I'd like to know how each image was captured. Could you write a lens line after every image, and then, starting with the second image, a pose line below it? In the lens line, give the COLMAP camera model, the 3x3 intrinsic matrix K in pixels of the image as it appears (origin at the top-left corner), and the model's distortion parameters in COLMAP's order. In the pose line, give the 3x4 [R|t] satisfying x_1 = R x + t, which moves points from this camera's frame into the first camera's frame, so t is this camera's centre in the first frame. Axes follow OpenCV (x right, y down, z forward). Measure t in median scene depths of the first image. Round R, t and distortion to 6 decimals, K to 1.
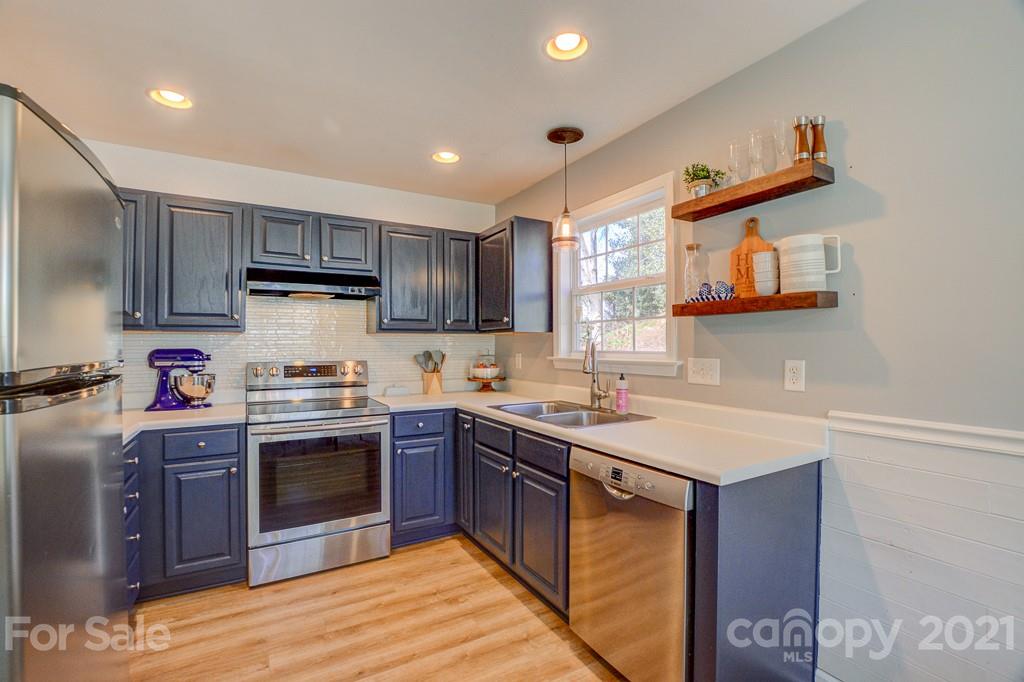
lens RADIAL K [[451.8, 0, 507.5], [0, 451.8, 341.2], [0, 0, 1]] dist [-0.028539, 0.000250]
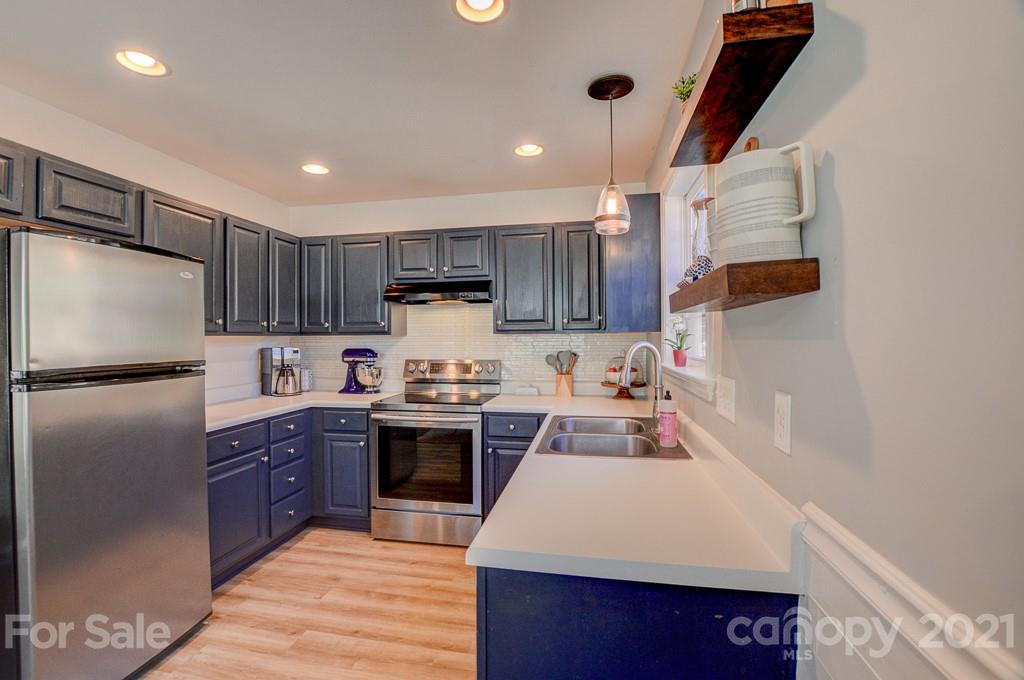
lens RADIAL K [[458.6, 0, 504.7], [0, 458.6, 339.6], [0, 0, 1]] dist [-0.027929, 0.000098]
pose [[0.748881, -0.000450, -0.662705, 0.488744], [0.009987, 0.999894, 0.010606, -0.019179], [0.662630, -0.014561, 0.748806, 0.247158]]
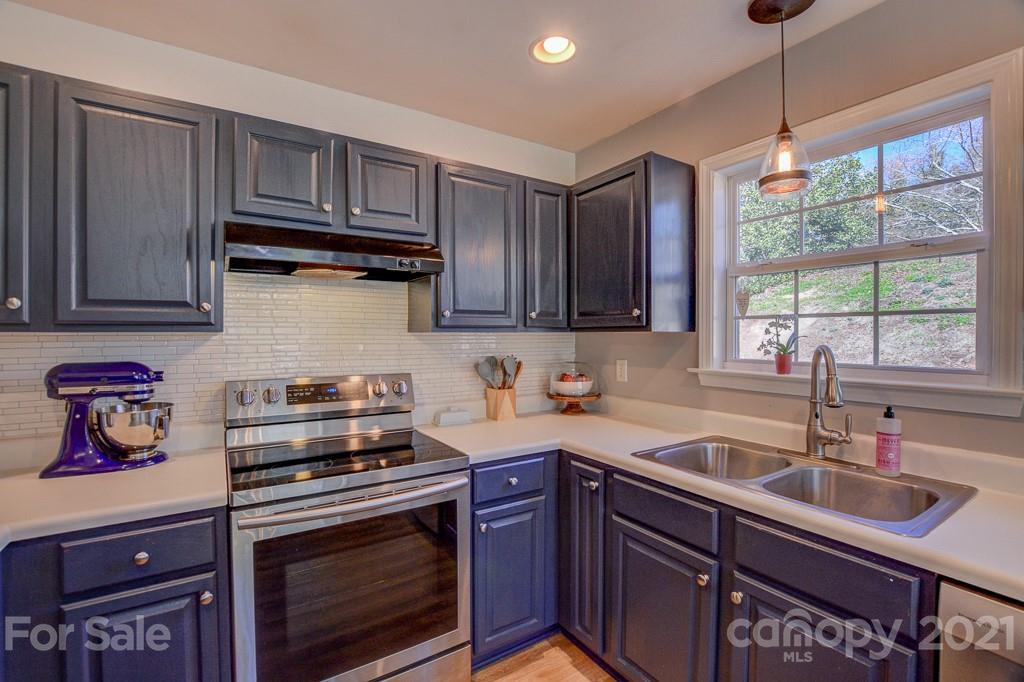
lens RADIAL K [[451.8, 0, 507.5], [0, 451.8, 341.2], [0, 0, 1]] dist [-0.028539, 0.000250]
pose [[0.999166, -0.000134, 0.040839, -0.238216], [-0.000763, 0.999759, 0.021956, -0.022535], [-0.040832, -0.021969, 0.998924, 0.401141]]
